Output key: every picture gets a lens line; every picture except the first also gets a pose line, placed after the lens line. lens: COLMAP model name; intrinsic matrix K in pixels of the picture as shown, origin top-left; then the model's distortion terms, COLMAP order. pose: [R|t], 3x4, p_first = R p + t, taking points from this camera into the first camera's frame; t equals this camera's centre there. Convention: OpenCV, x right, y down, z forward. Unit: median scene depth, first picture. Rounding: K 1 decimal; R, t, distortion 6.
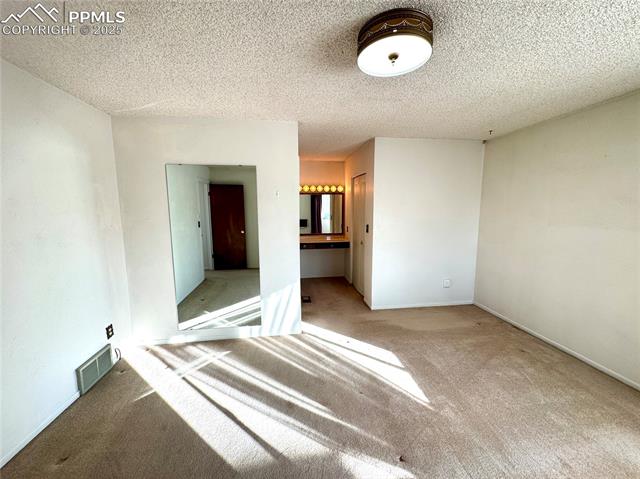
lens RADIAL K [[255.0, 0, 320.0], [0, 255.0, 239.5], [0, 0, 1]] dist [-0.002458, -0.000199]
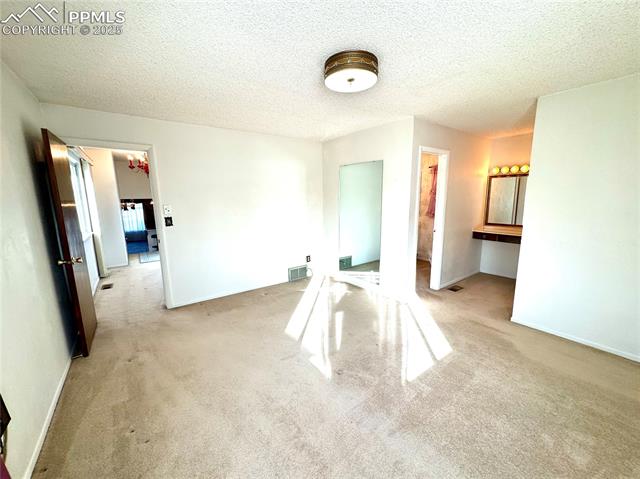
lens RADIAL K [[247.6, 0, 320.0], [0, 247.6, 239.5], [0, 0, 1]] dist [0.000559, 0.000020]
pose [[0.494121, 0.147028, -0.856871, 0.733283], [-0.103754, 0.988525, 0.109787, 0.000146], [0.863180, 0.034656, 0.503706, 0.111907]]
